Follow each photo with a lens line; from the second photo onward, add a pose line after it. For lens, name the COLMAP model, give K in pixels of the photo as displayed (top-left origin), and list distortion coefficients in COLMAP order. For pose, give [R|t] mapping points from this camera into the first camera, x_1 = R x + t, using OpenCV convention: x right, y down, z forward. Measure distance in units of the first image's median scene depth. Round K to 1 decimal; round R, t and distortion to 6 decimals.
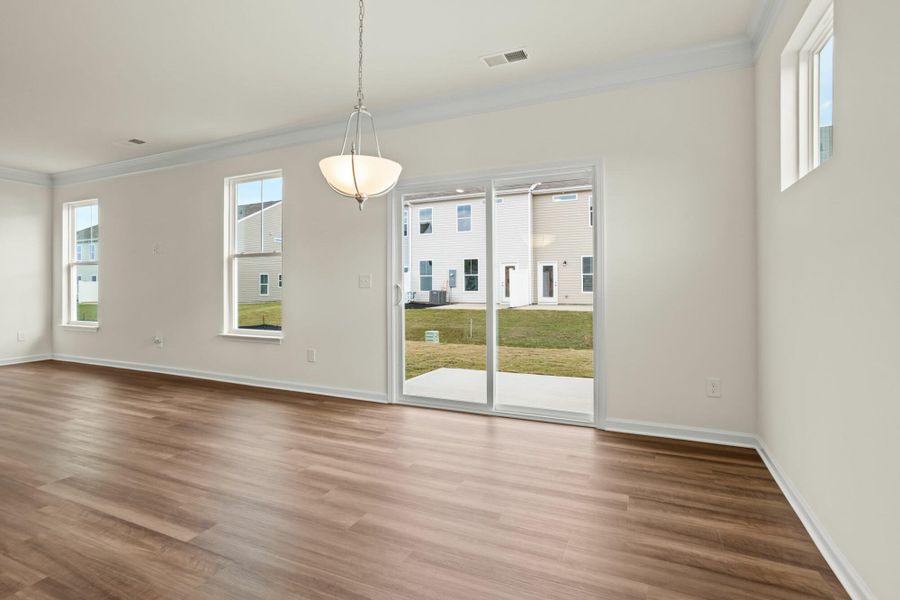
lens RADIAL K [[459.7, 0, 440.7], [0, 459.7, 295.3], [0, 0, 1]] dist [-0.020391, 0.000588]
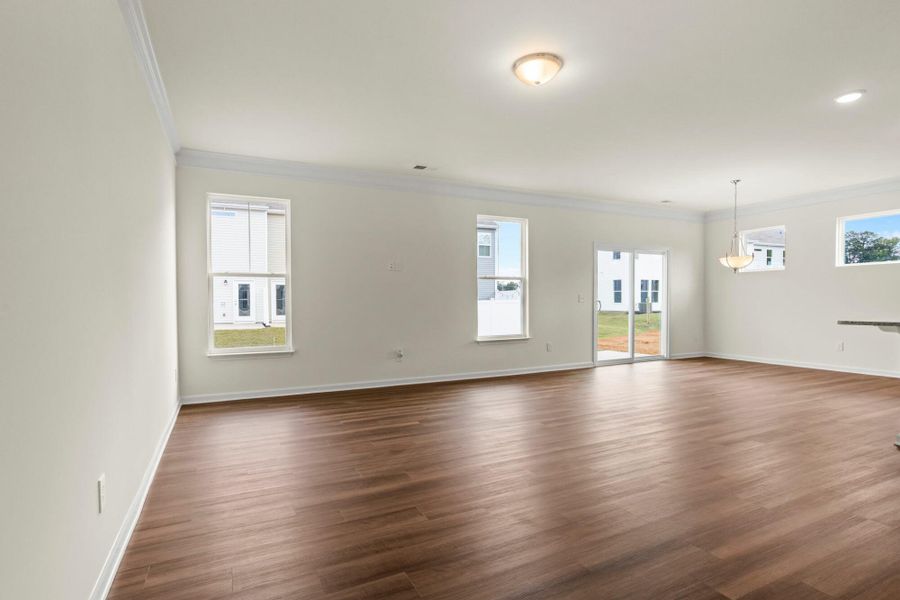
lens RADIAL K [[459.7, 0, 440.7], [0, 459.7, 295.3], [0, 0, 1]] dist [-0.020391, 0.000588]
pose [[0.660635, -0.003394, 0.750699, -1.454078], [0.034391, 0.999077, -0.025748, -0.005006], [-0.749919, 0.042827, 0.660142, 0.256798]]
